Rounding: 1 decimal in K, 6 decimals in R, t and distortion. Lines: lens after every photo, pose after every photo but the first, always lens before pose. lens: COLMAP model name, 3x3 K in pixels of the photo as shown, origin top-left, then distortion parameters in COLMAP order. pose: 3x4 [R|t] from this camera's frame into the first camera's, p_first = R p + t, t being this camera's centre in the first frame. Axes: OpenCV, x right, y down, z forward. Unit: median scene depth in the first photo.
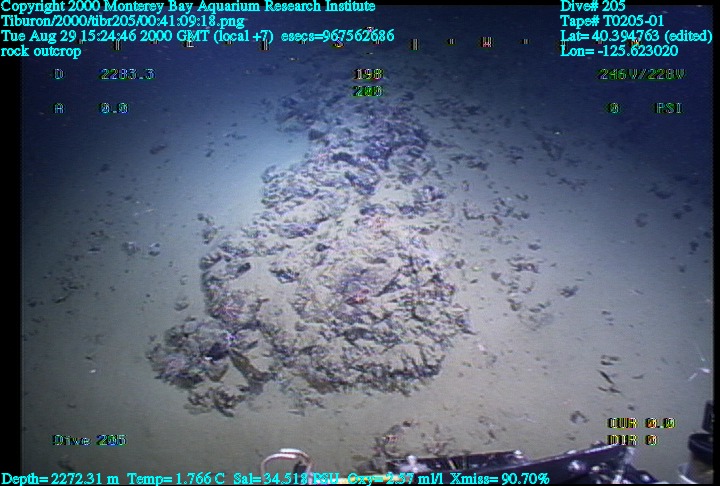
lens RADIAL K [[394.3, 0, 337.3], [0, 394.3, 265.4], [0, 0, 1]] dist [-0.139362, 0.001645]
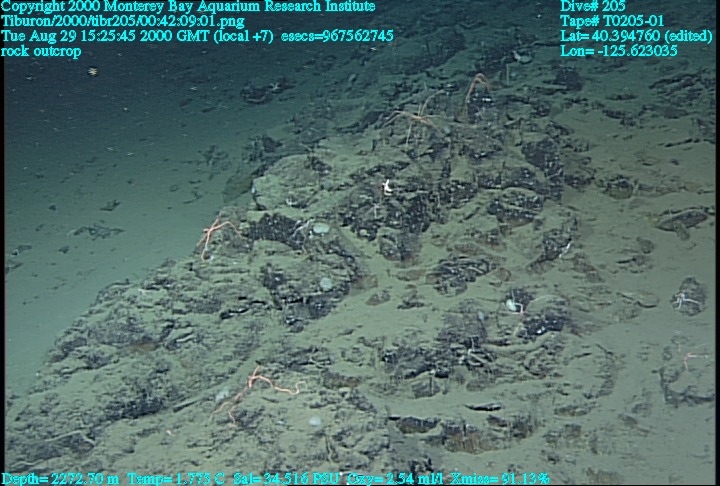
lens RADIAL K [[969.3, 0, 371.4], [0, 969.3, 255.1], [0, 0, 1]] dist [0.171087, 0.000000]
pose [[0.961479, -0.051665, -0.269980, 0.334635], [-0.063191, 0.914329, -0.400011, 0.062239], [0.267517, 0.401663, 0.875843, 0.357184]]
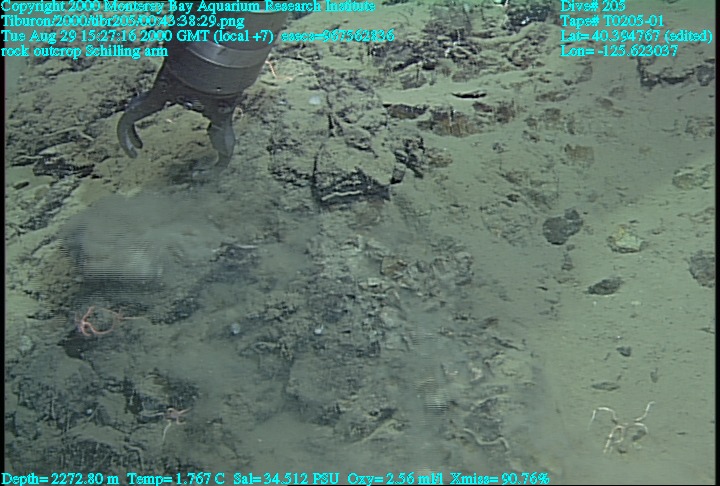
lens RADIAL K [[969.3, 0, 368.4], [0, 969.3, 273.3], [0, 0, 1]] dist [0.171087, 0.000000]
pose [[0.972309, 0.000094, -0.233701, 0.316567], [-0.034573, 0.989054, -0.143443, 0.112511], [0.231129, 0.147551, 0.961669, 0.335435]]
